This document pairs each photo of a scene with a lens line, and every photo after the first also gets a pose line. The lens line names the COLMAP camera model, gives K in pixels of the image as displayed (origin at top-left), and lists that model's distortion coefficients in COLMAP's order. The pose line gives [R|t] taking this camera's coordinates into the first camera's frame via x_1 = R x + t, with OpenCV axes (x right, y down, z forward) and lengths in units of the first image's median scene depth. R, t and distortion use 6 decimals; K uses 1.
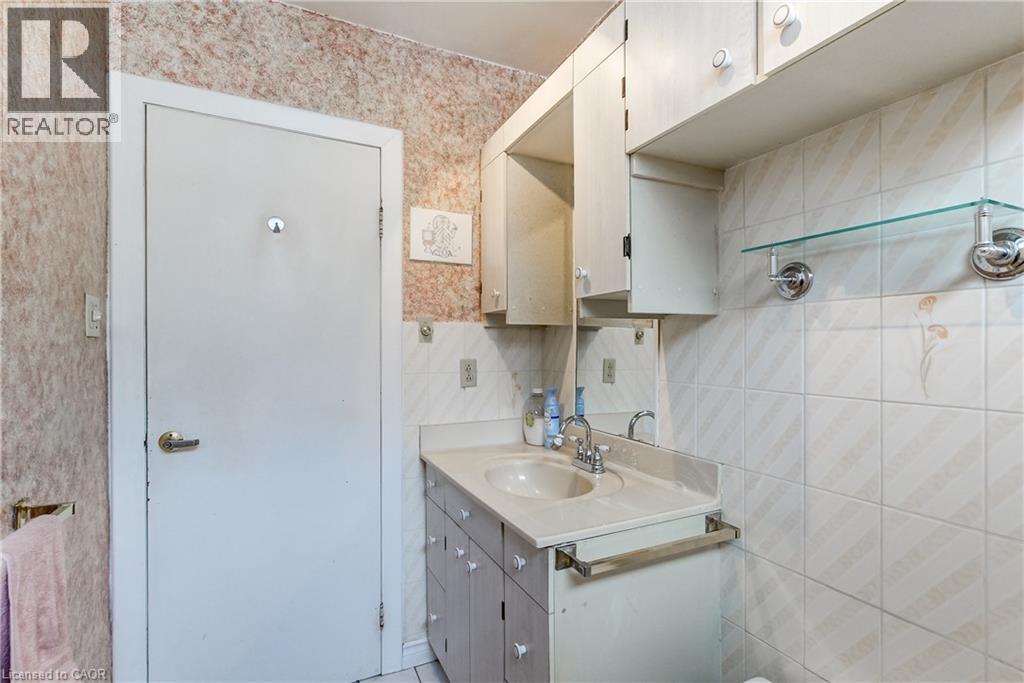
lens RADIAL K [[470.2, 0, 512.0], [0, 470.2, 341.5], [0, 0, 1]] dist [-0.001403, -0.000237]
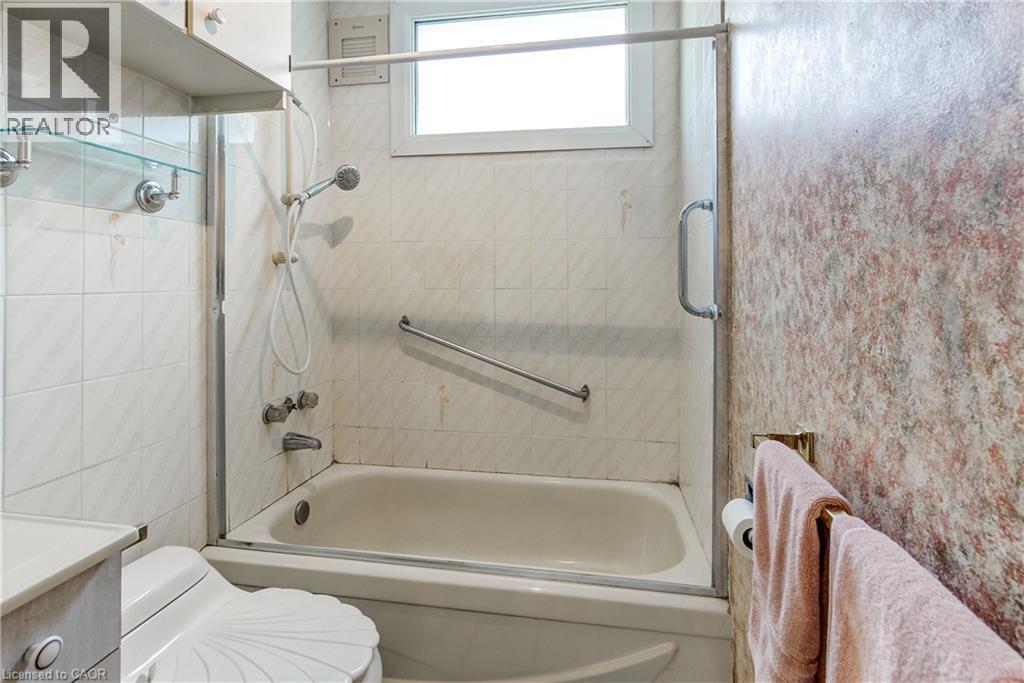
lens RADIAL K [[512.5, 0, 522.4], [0, 512.5, 324.7], [0, 0, 1]] dist [0.000537, 0.000010]
pose [[-0.811059, -0.036972, 0.583795, -0.896989], [0.004432, 0.997584, 0.069335, 0.120283], [-0.584947, 0.058822, -0.808935, 1.419014]]
